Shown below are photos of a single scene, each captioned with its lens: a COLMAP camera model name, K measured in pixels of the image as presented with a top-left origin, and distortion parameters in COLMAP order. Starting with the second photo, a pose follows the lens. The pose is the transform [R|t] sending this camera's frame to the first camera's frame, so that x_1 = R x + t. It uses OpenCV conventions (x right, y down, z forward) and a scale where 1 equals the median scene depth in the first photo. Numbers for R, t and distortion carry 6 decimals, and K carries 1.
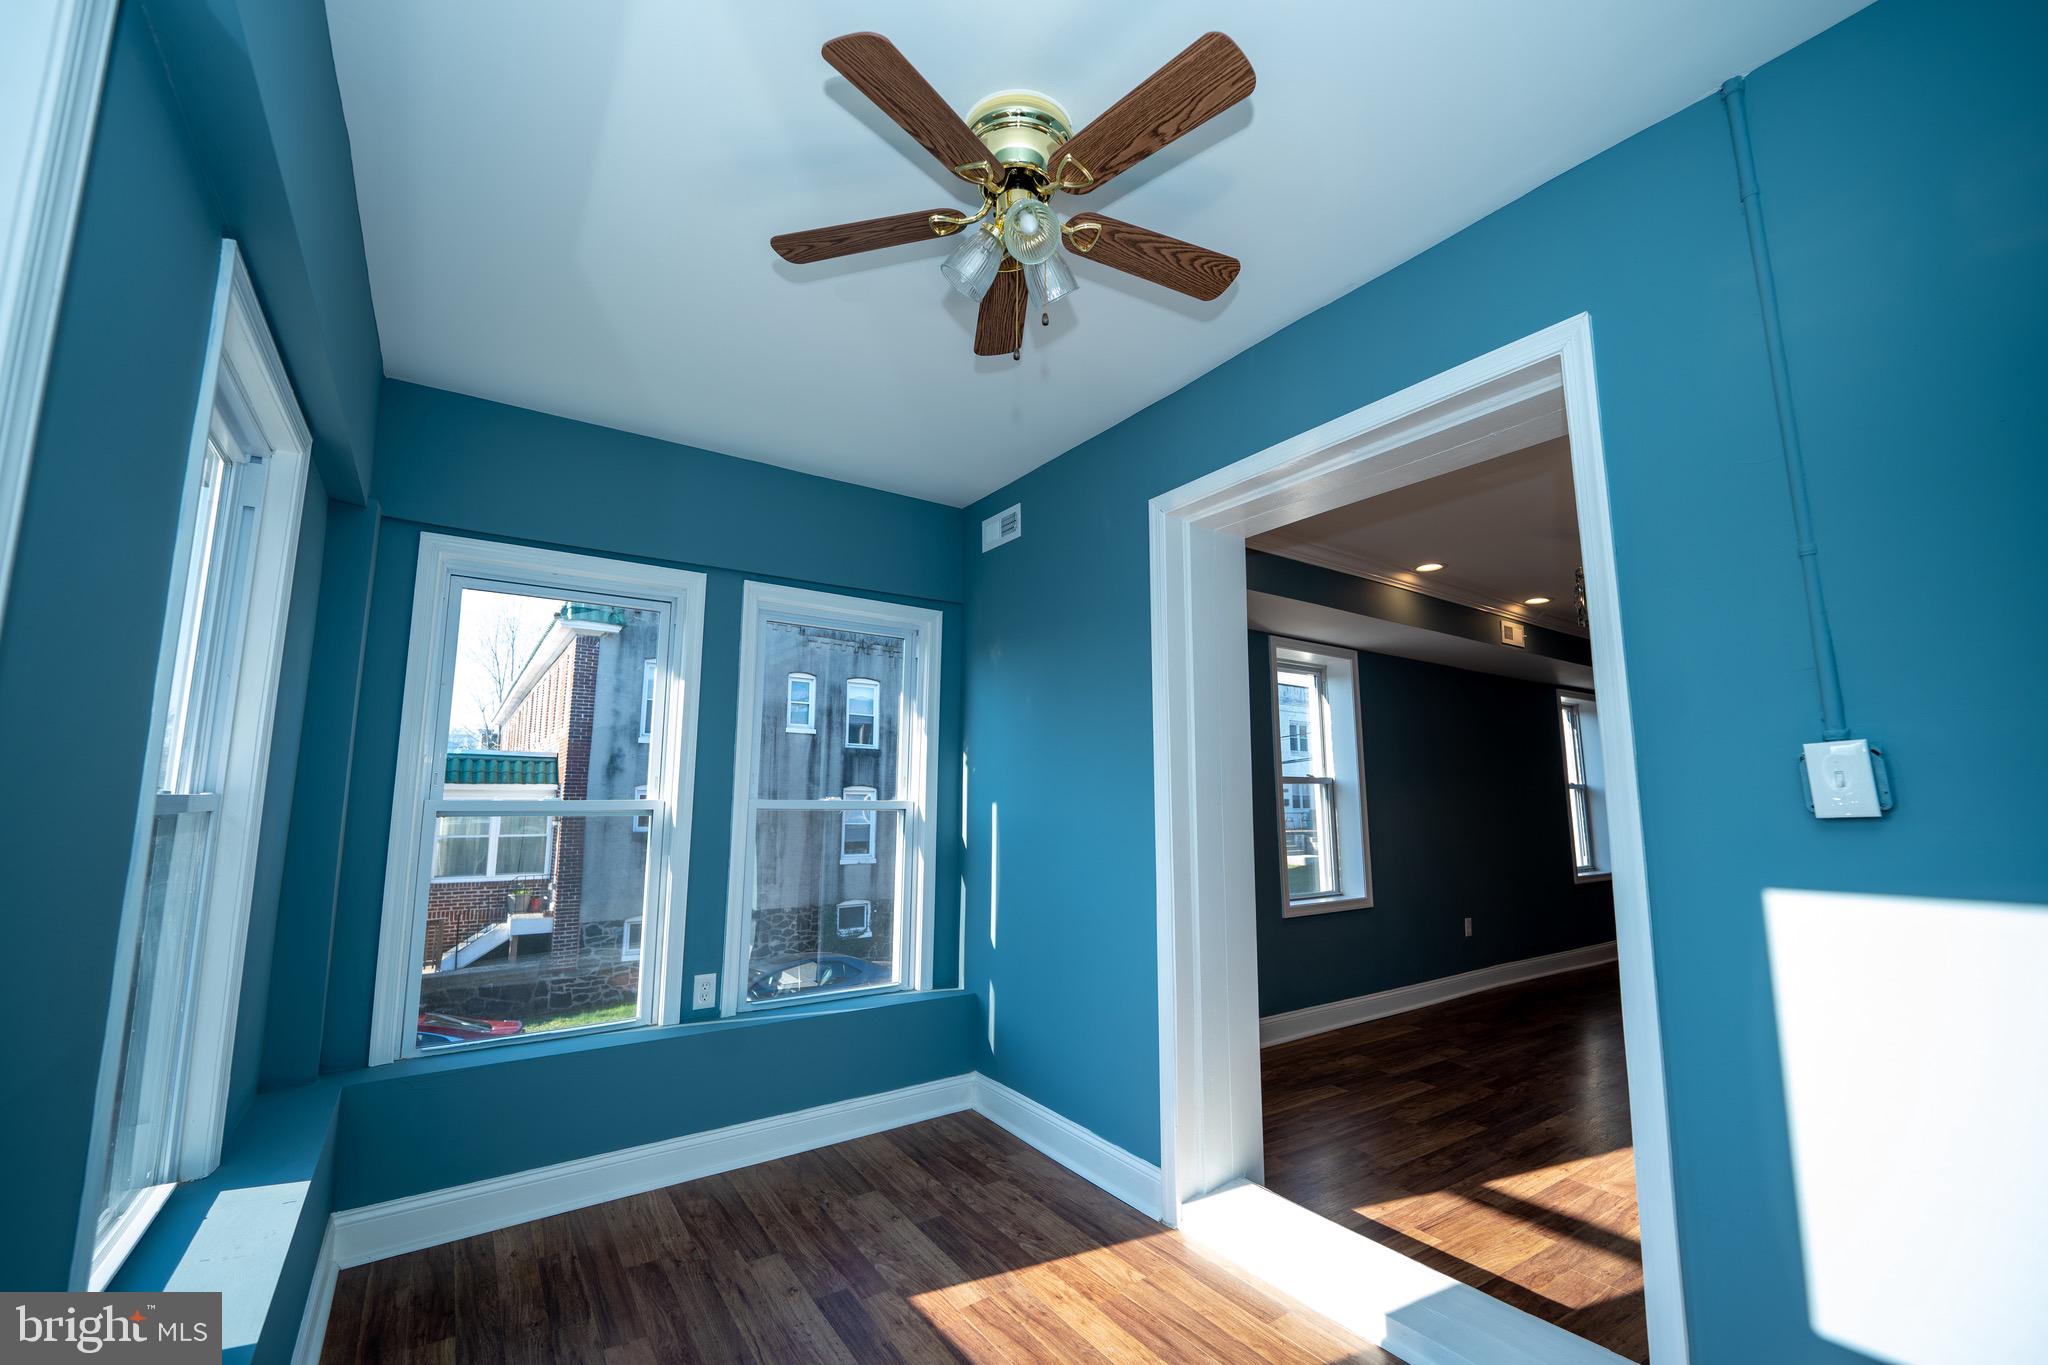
lens RADIAL K [[822.7, 0, 1024.0], [0, 822.7, 682.5], [0, 0, 1]] dist [0.001035, 0.000057]
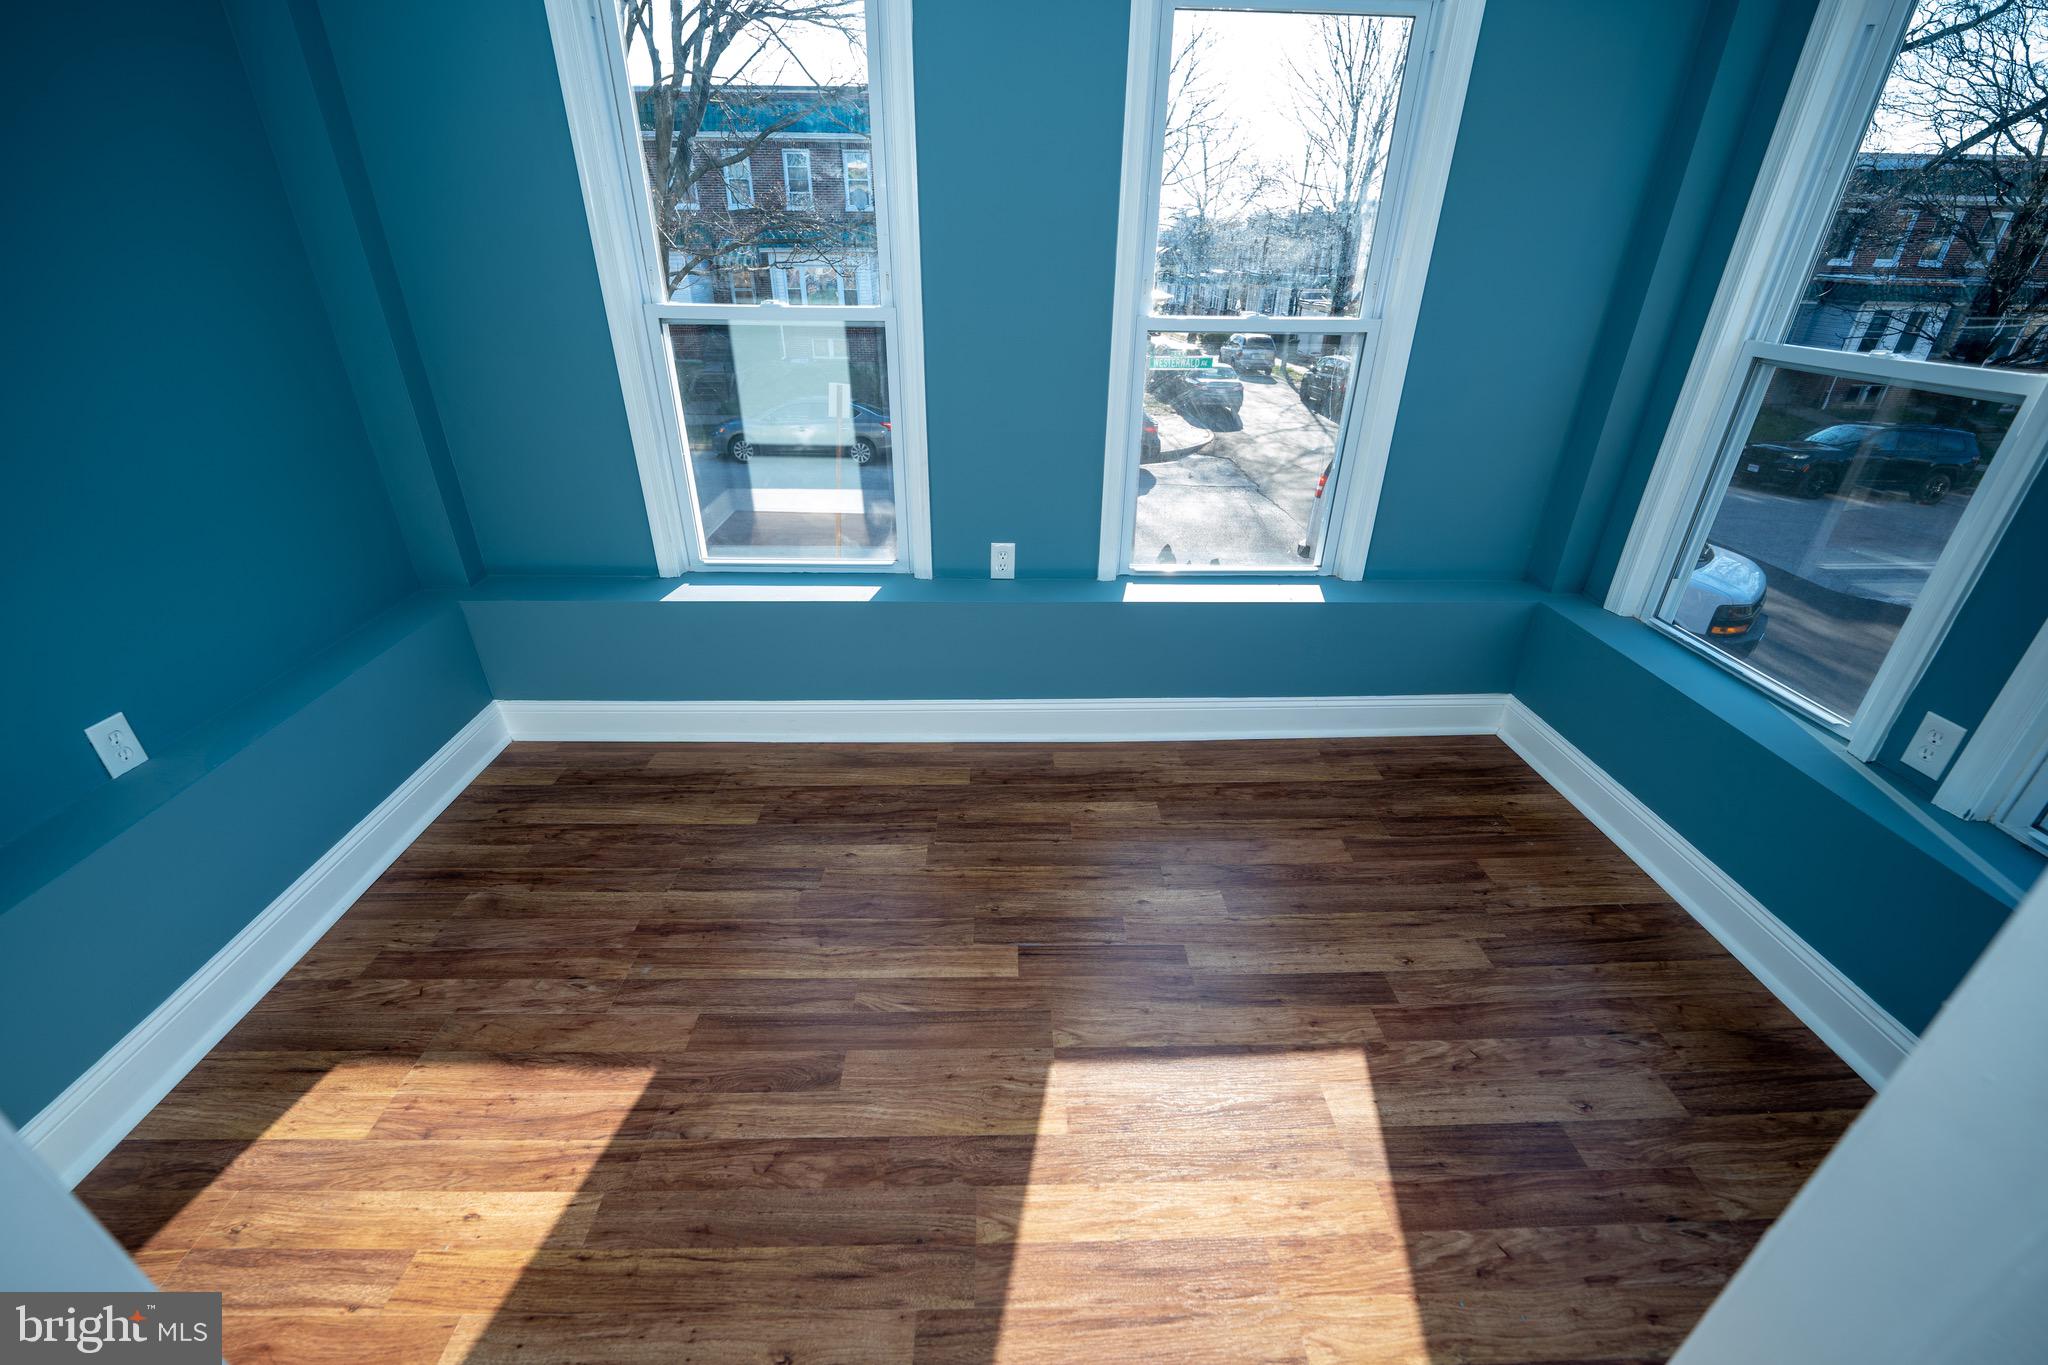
lens RADIAL K [[822.7, 0, 1024.0], [0, 822.7, 682.5], [0, 0, 1]] dist [0.001035, 0.000057]
pose [[-0.544127, 0.380987, -0.747512, 0.471248], [0.106170, 0.915058, 0.389098, 0.067554], [0.832258, 0.132356, -0.538357, 1.038799]]
